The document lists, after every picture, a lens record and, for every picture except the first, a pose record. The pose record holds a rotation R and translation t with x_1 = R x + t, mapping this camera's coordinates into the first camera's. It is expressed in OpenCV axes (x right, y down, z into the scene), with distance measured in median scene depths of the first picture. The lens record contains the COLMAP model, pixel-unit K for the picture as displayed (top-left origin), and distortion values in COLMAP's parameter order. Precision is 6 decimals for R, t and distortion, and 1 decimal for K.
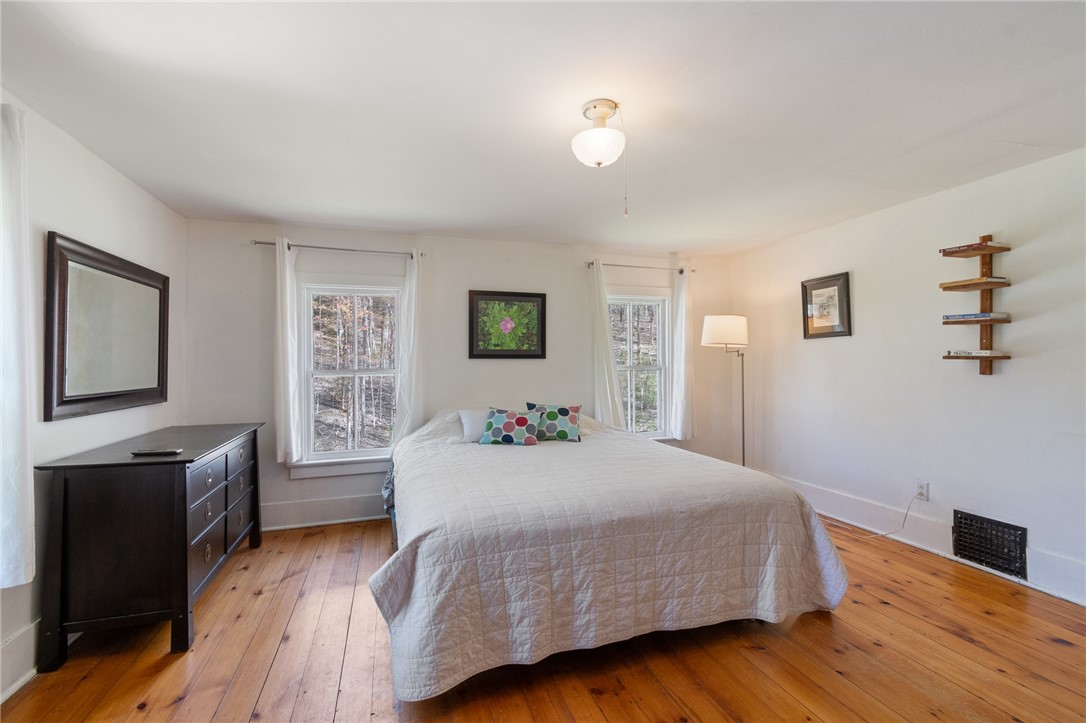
lens RADIAL K [[483.3, 0, 541.3], [0, 483.3, 350.2], [0, 0, 1]] dist [0.003883, -0.001914]
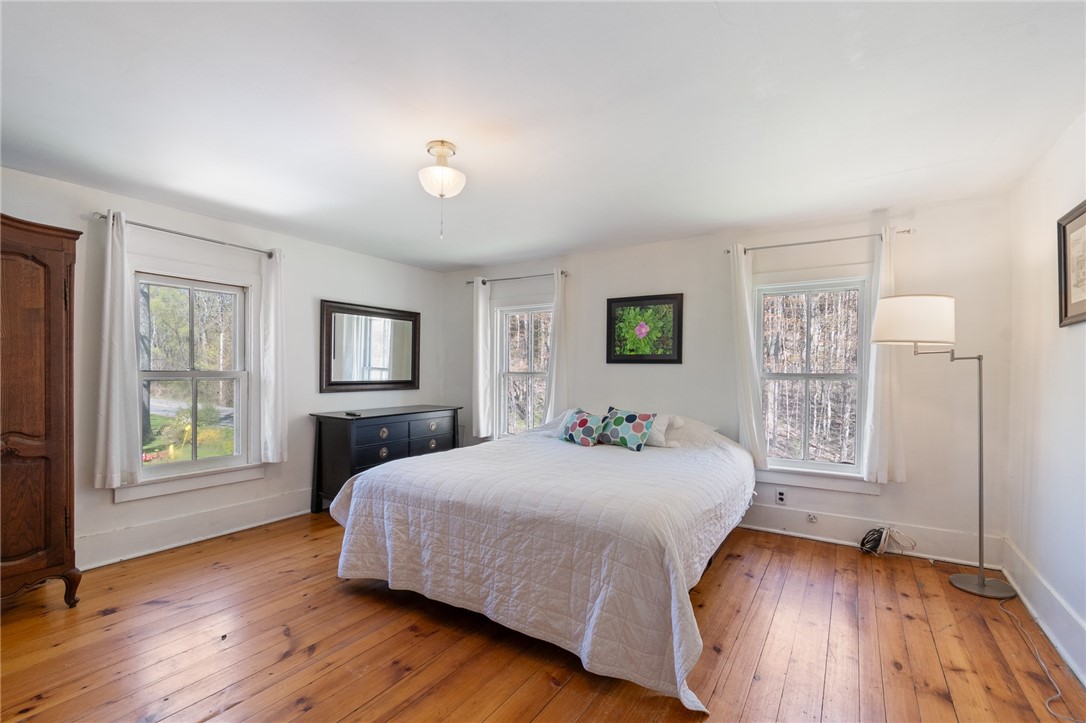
lens RADIAL K [[483.3, 0, 540.1], [0, 483.3, 369.5], [0, 0, 1]] dist [0.003883, -0.001914]
pose [[0.635304, 0.010952, -0.772185, 0.685157], [0.008470, 0.999740, 0.021148, 0.007936], [0.772216, -0.019976, 0.635046, 0.253754]]
